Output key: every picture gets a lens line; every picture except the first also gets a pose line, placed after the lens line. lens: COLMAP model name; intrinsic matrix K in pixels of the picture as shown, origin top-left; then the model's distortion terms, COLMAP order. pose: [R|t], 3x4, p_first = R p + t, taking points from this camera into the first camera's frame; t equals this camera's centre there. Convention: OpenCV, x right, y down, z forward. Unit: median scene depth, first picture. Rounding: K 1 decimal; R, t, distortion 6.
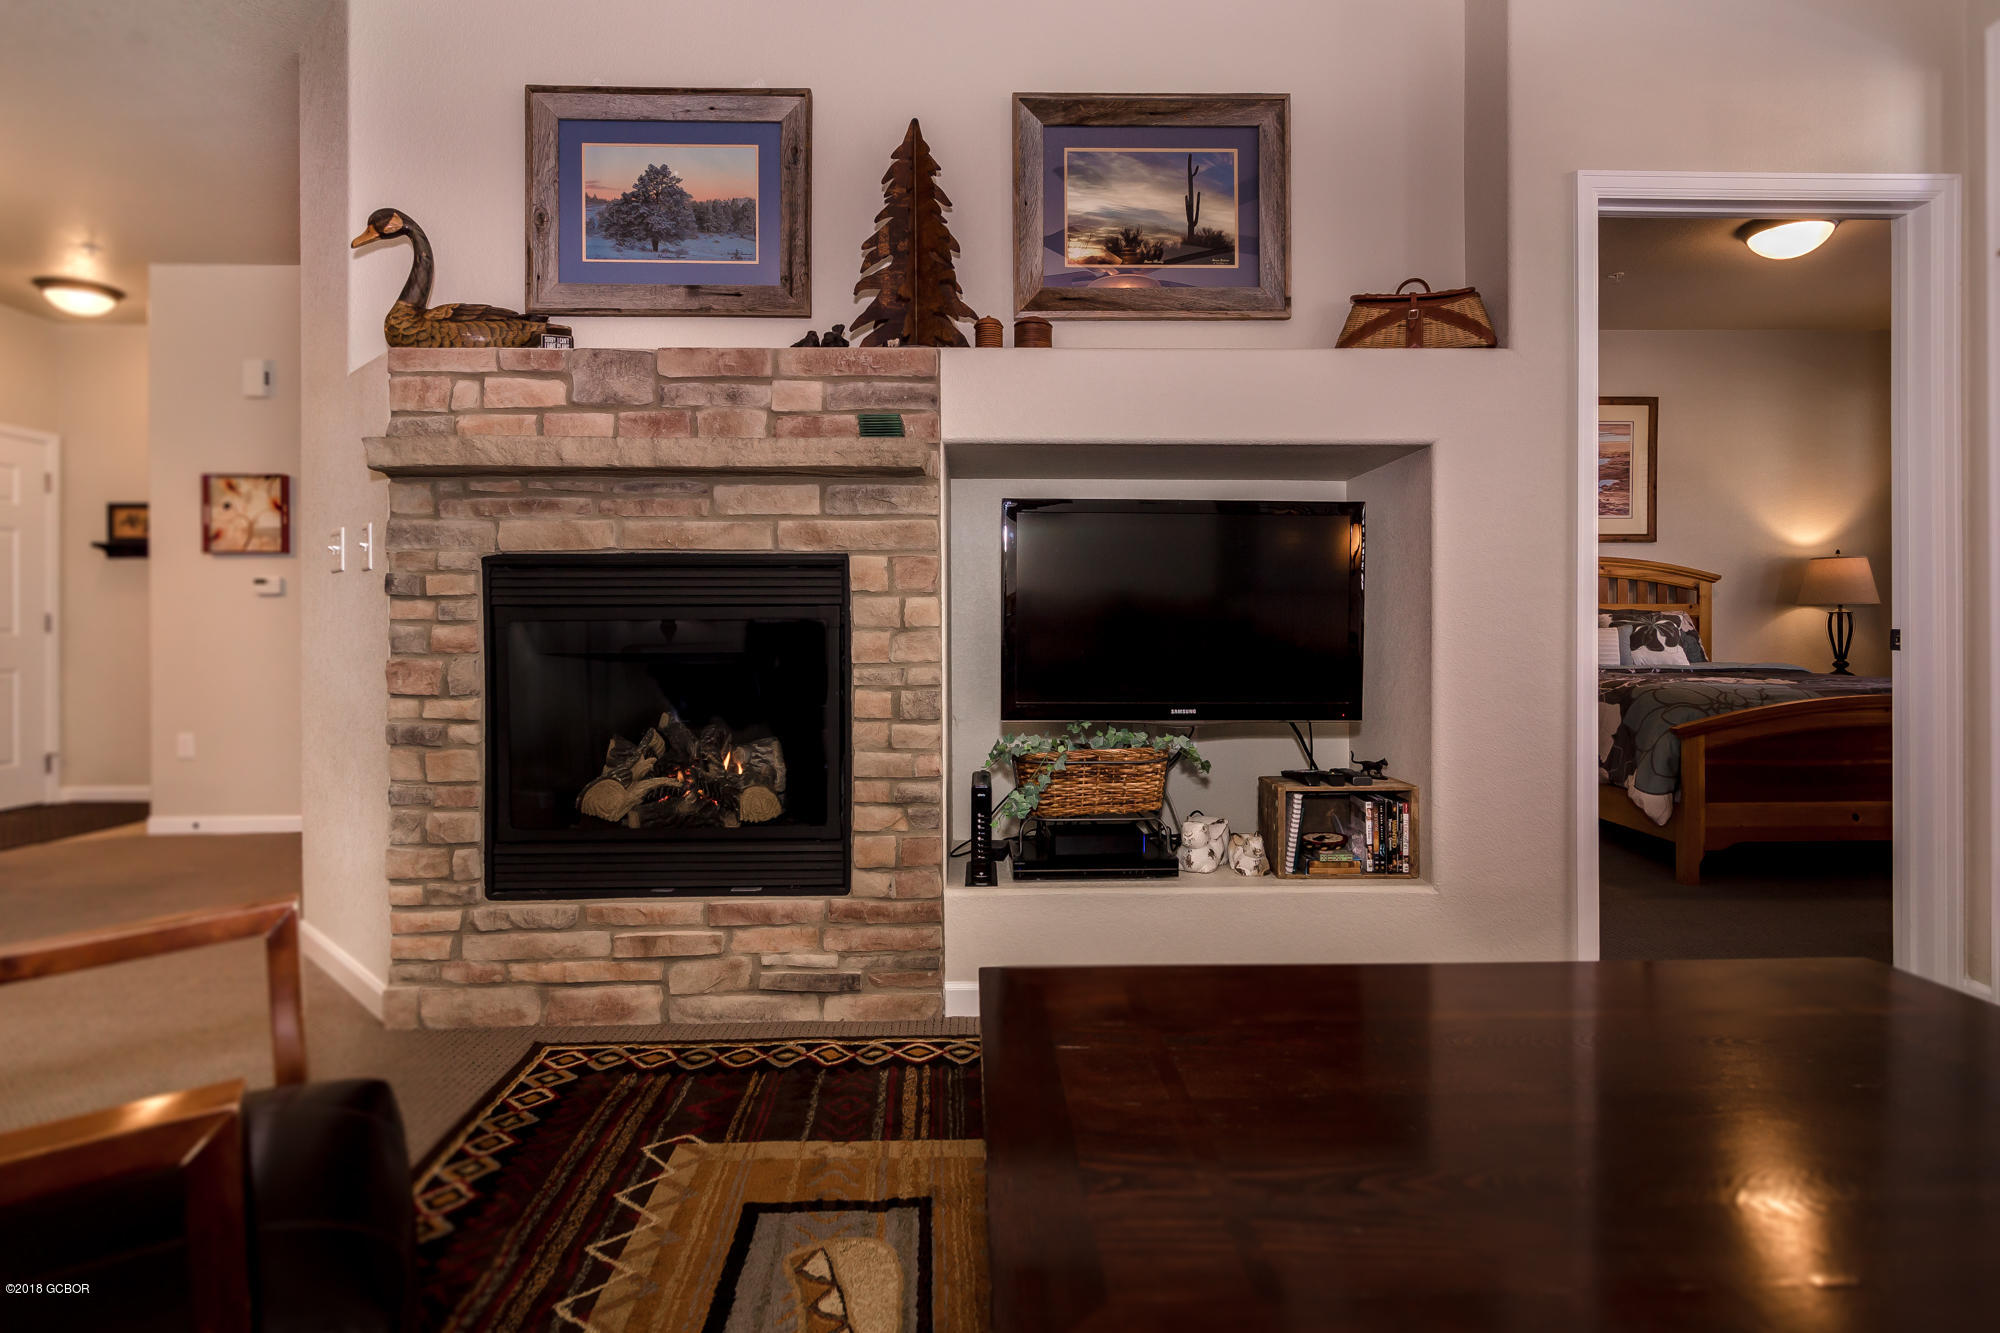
lens RADIAL K [[1033.0, 0, 1007.4], [0, 1033.0, 627.6], [0, 0, 1]] dist [0.002451, 0.003220]
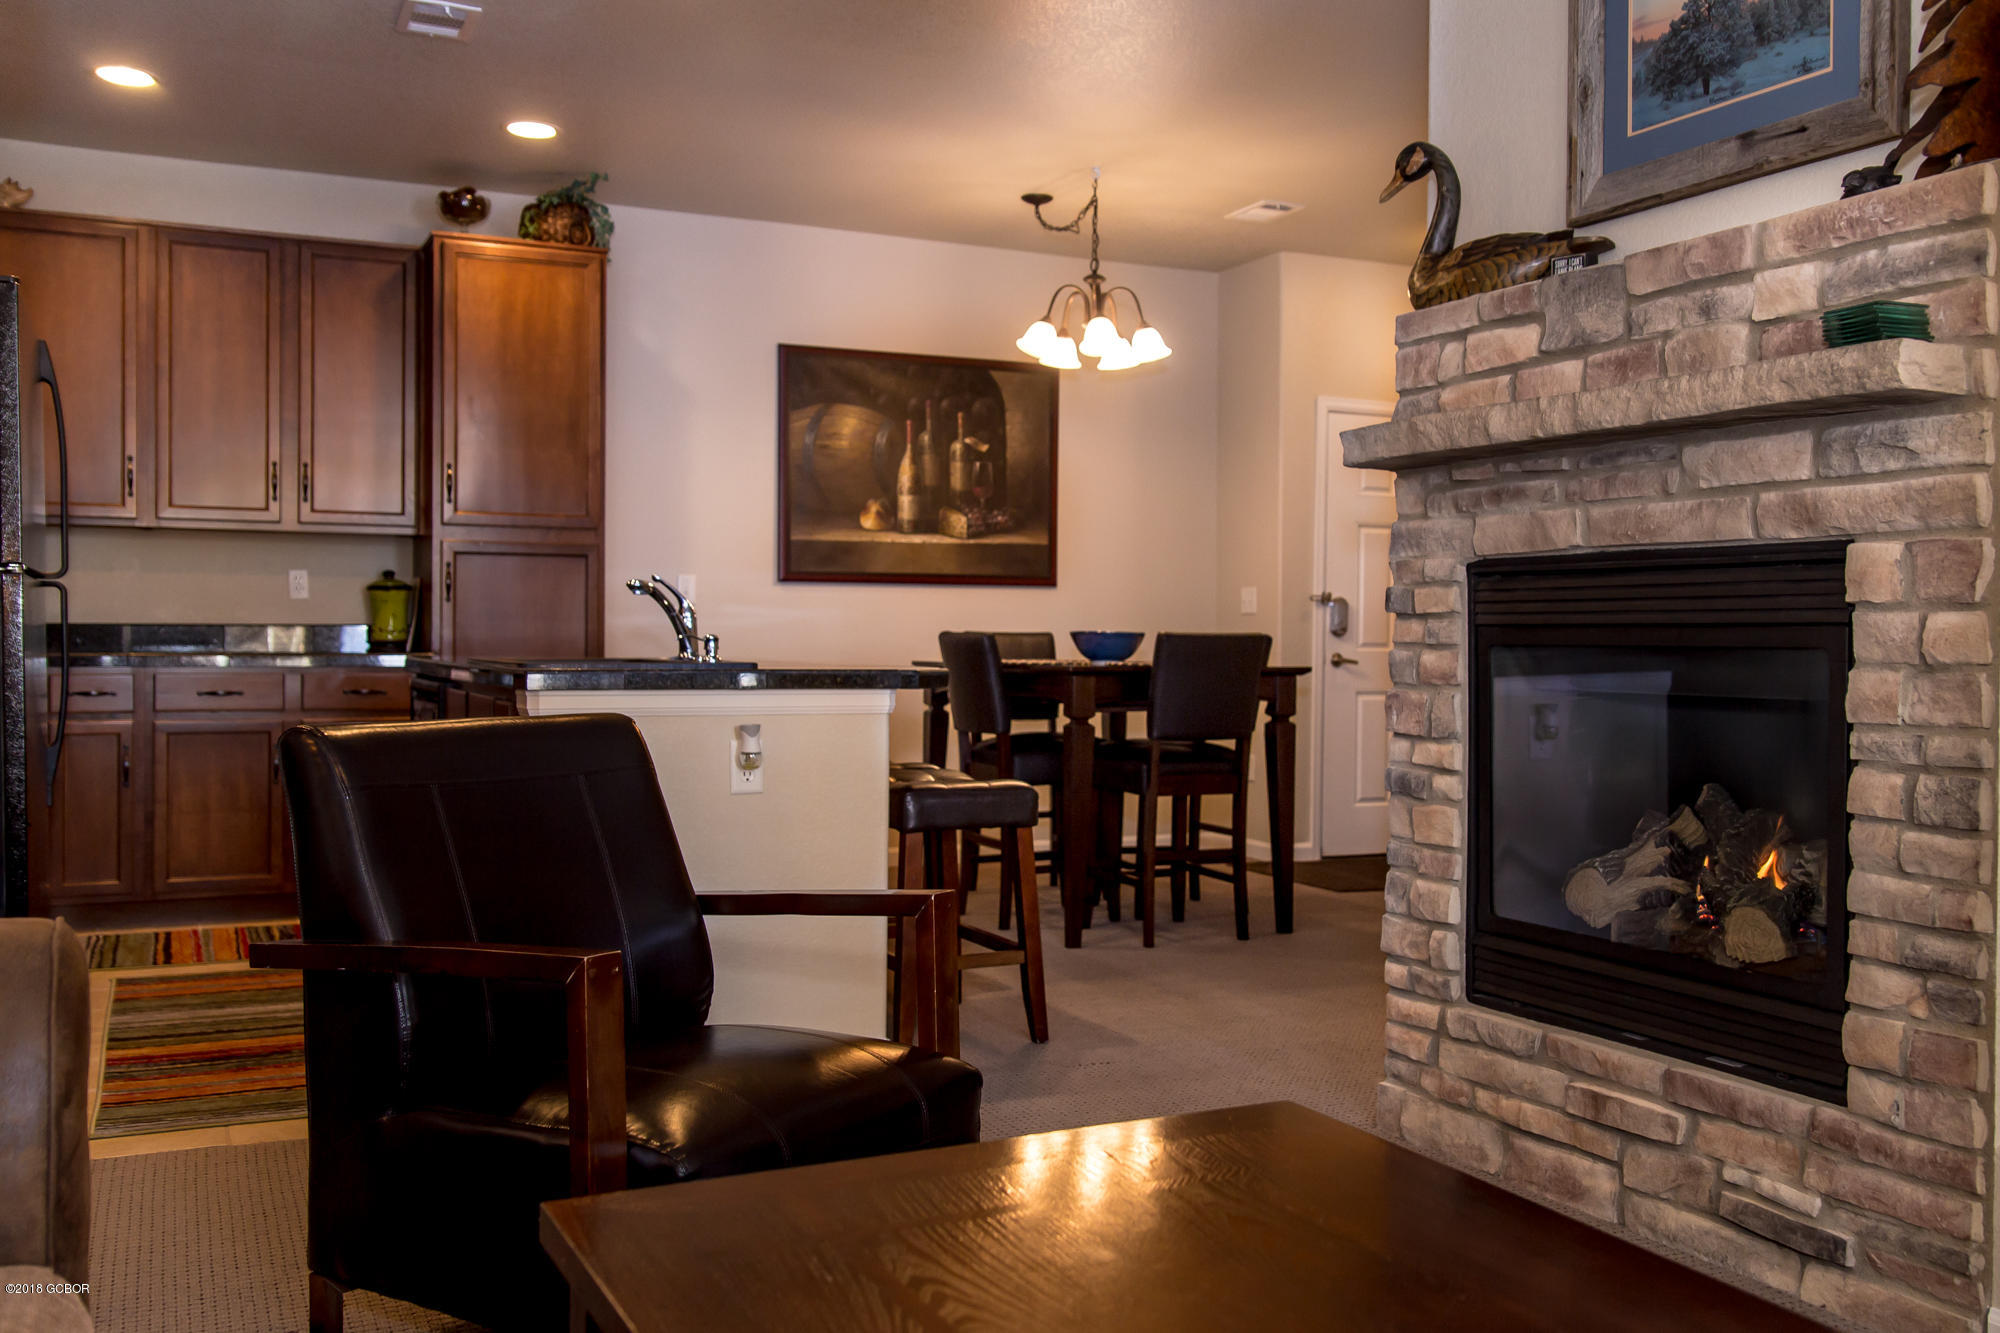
lens RADIAL K [[1817.1, 0, 1062.4], [0, 1817.1, 654.8], [0, 0, 1]] dist [0.007518, 0.000000]
pose [[0.425441, 0.015737, -0.904849, 0.612146], [-0.009912, 0.999870, 0.012729, -0.013649], [0.904932, 0.003554, 0.425542, 0.135296]]
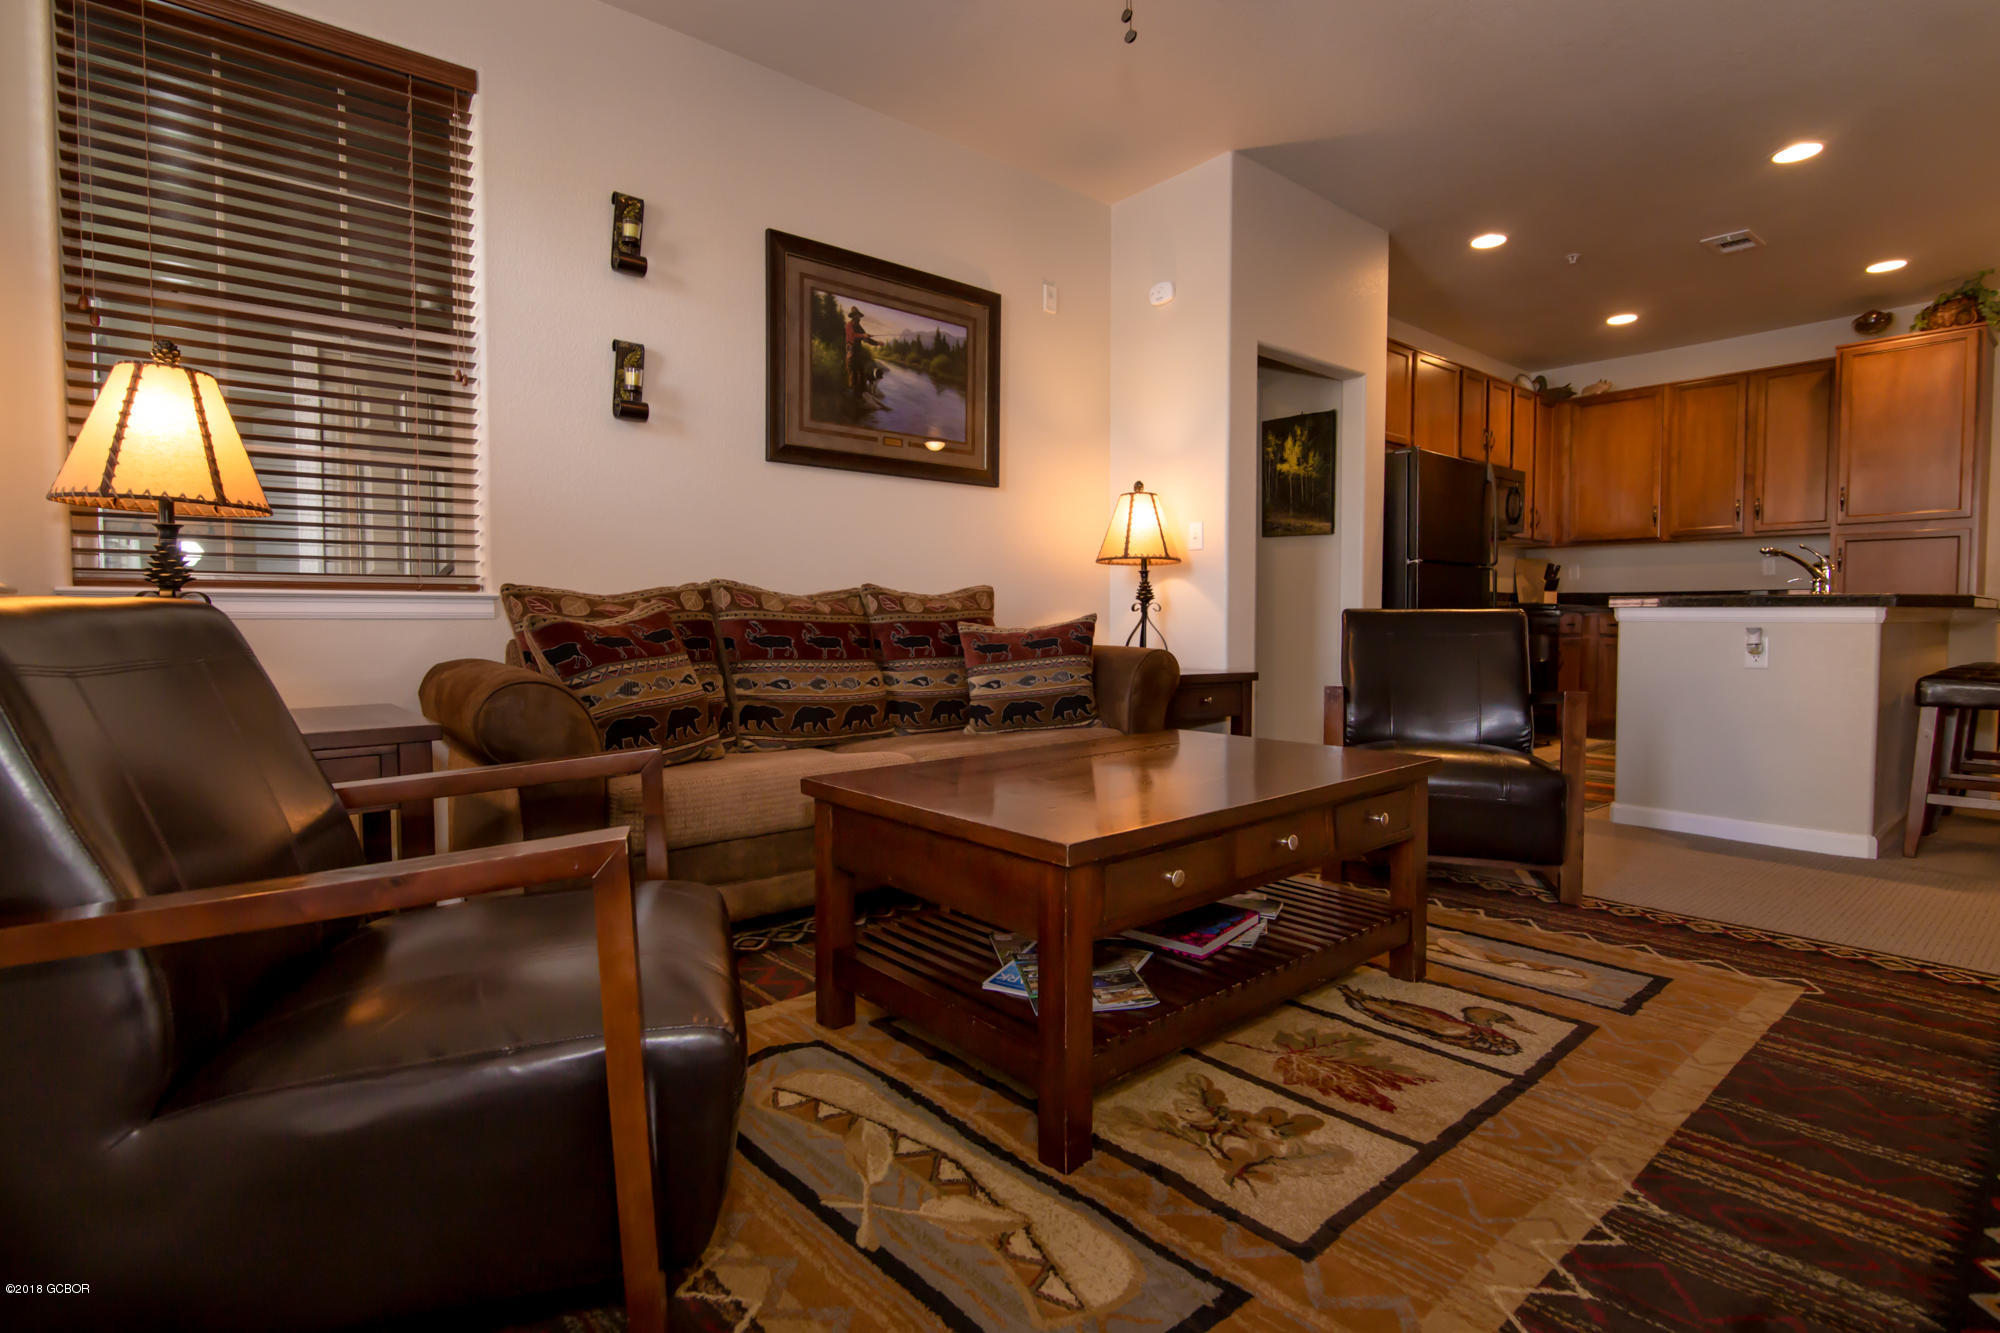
lens RADIAL K [[957.9, 0, 986.2], [0, 957.9, 648.8], [0, 0, 1]] dist [-0.001948, -0.001148]
pose [[-0.780657, 0.023889, -0.624503, 0.839499], [-0.000503, 0.999245, 0.038854, 0.046550], [0.624959, 0.030646, -0.780055, 0.949854]]
